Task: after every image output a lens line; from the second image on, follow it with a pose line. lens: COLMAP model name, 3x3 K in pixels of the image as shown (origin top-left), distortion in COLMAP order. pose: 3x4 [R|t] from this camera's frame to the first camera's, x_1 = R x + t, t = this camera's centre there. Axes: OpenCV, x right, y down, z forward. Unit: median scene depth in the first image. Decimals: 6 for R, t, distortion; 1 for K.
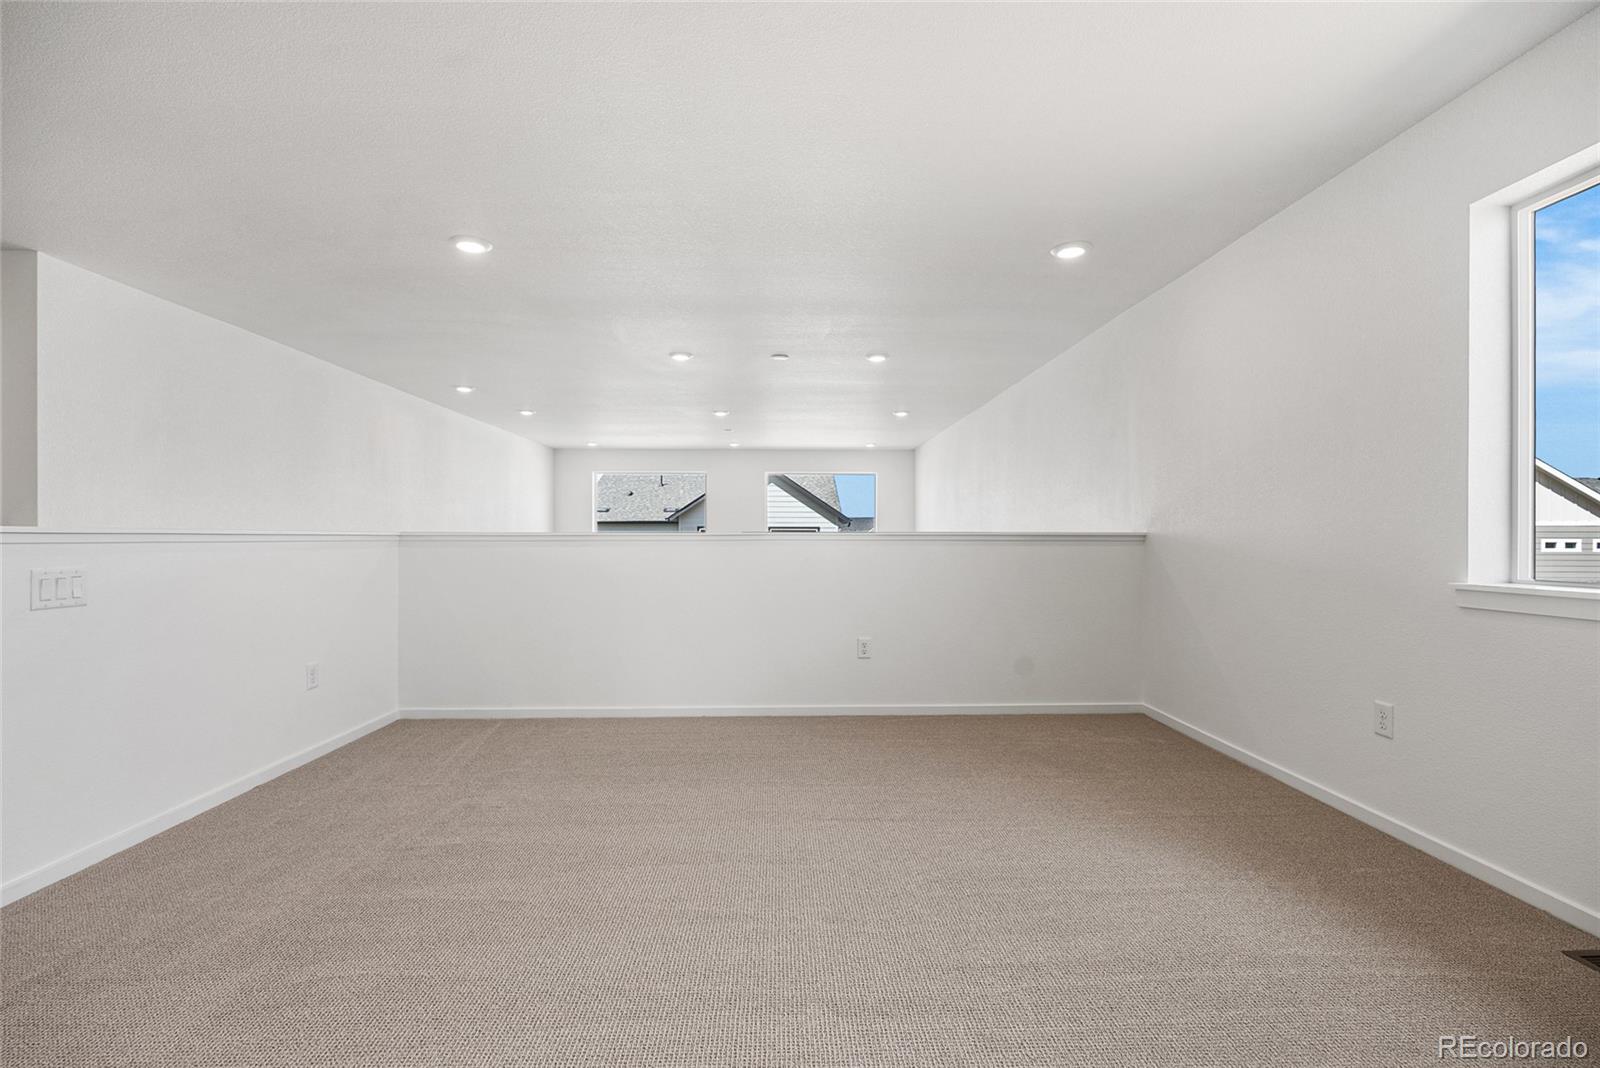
lens RADIAL K [[714.5, 0, 800.6], [0, 714.5, 531.4], [0, 0, 1]] dist [-0.006803, 0.001090]
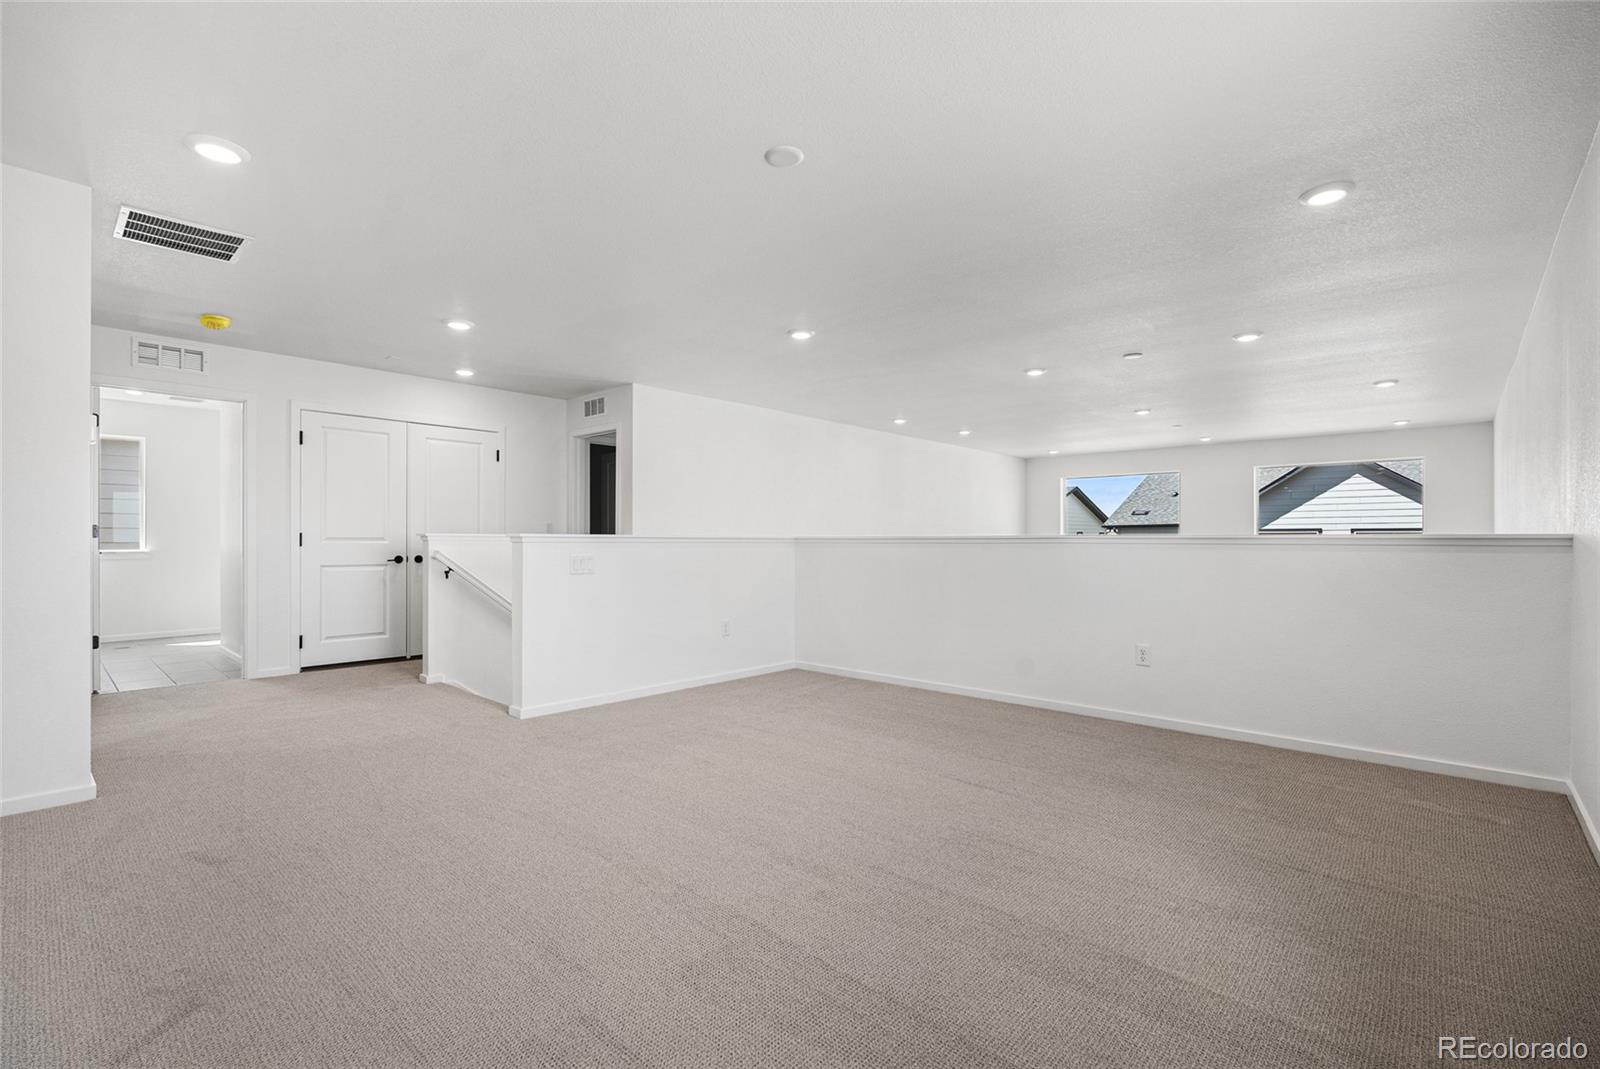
lens RADIAL K [[714.5, 0, 802.7], [0, 714.5, 535.4], [0, 0, 1]] dist [-0.006803, 0.001090]
pose [[0.717670, -0.004237, -0.696370, 0.196344], [0.004291, 0.999989, -0.001661, 0.000281], [0.696370, -0.001796, 0.717681, -0.006929]]
